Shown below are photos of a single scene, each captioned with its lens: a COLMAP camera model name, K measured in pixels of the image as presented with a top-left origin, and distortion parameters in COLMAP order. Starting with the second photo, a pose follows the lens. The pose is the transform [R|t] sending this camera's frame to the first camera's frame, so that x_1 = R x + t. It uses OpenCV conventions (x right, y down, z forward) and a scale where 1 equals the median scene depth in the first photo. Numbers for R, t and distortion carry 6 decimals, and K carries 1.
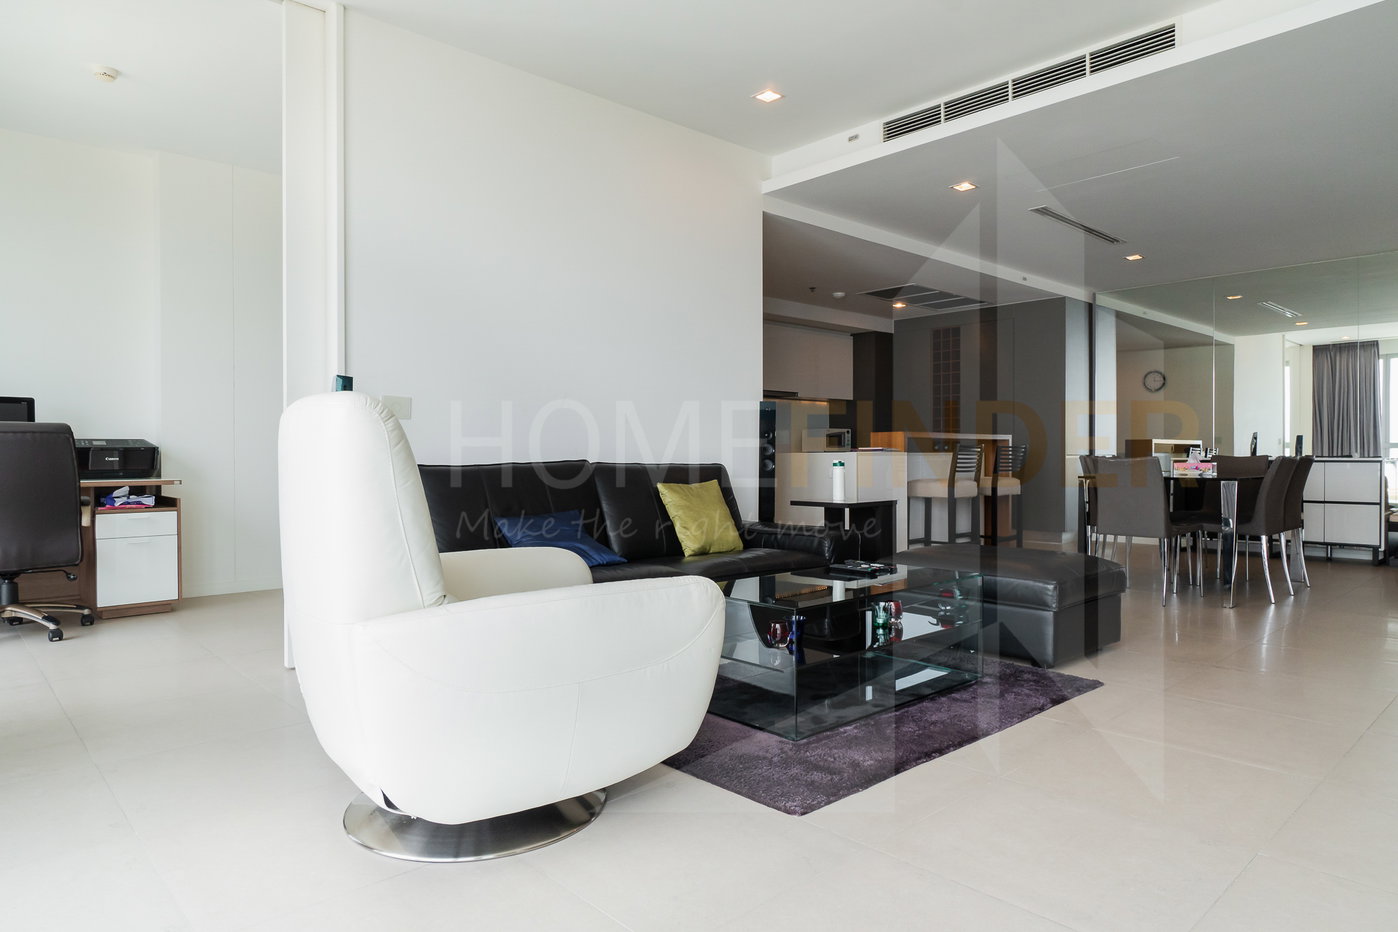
lens RADIAL K [[858.4, 0, 699.0], [0, 858.4, 466.0], [0, 0, 1]] dist [-0.000213, -0.000056]
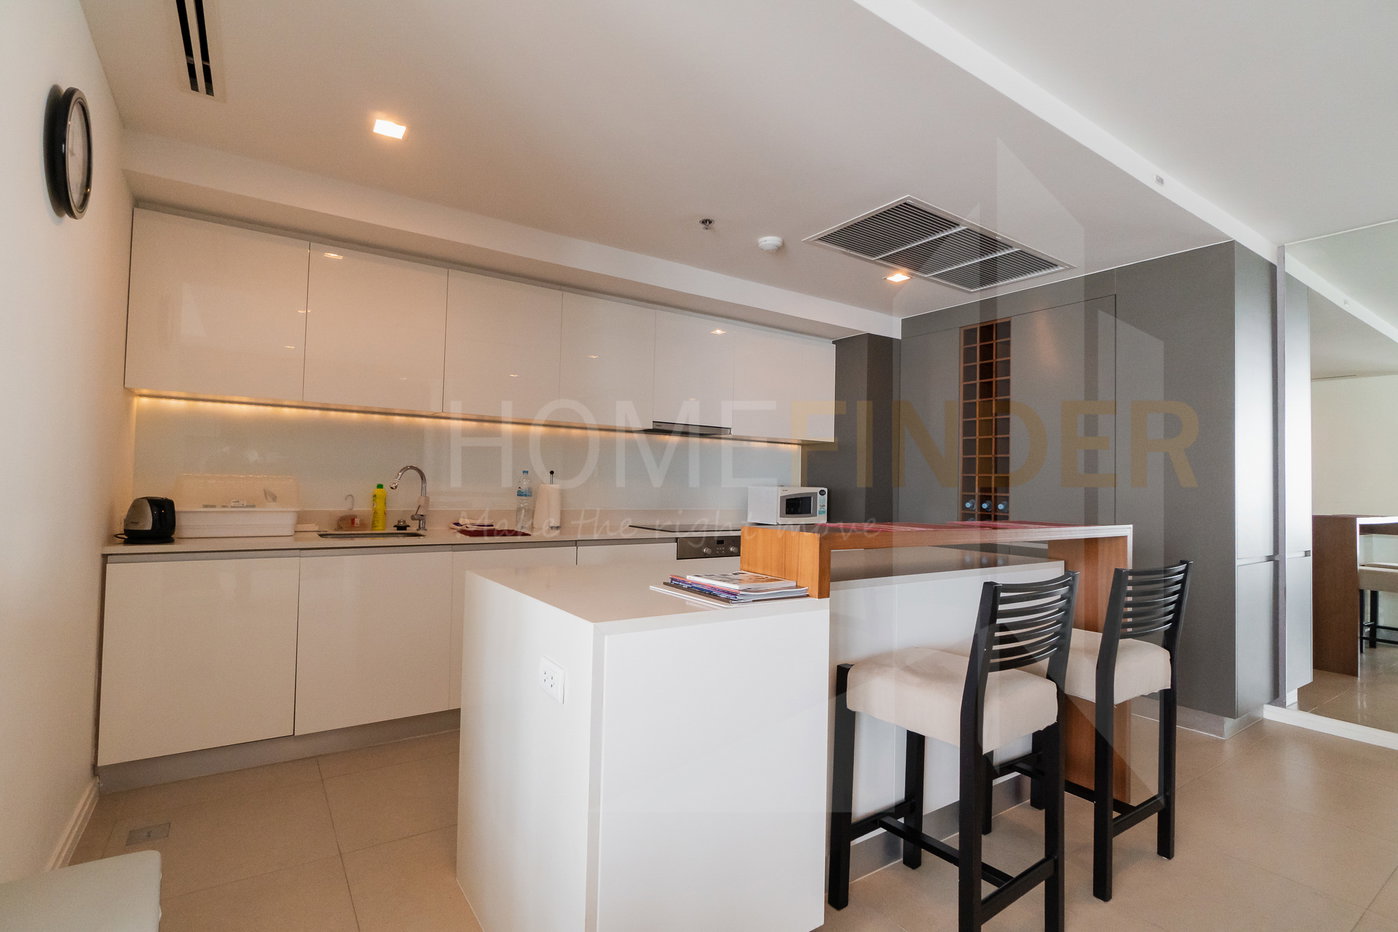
lens RADIAL K [[661.1, 0, 720.8], [0, 661.1, 467.9], [0, 0, 1]] dist [0.042733, 0.000052]
pose [[0.992711, 0.020070, -0.118836, 0.165397], [-0.024691, 0.998990, -0.037541, -0.039835], [0.117963, 0.040202, 0.992204, 0.534035]]
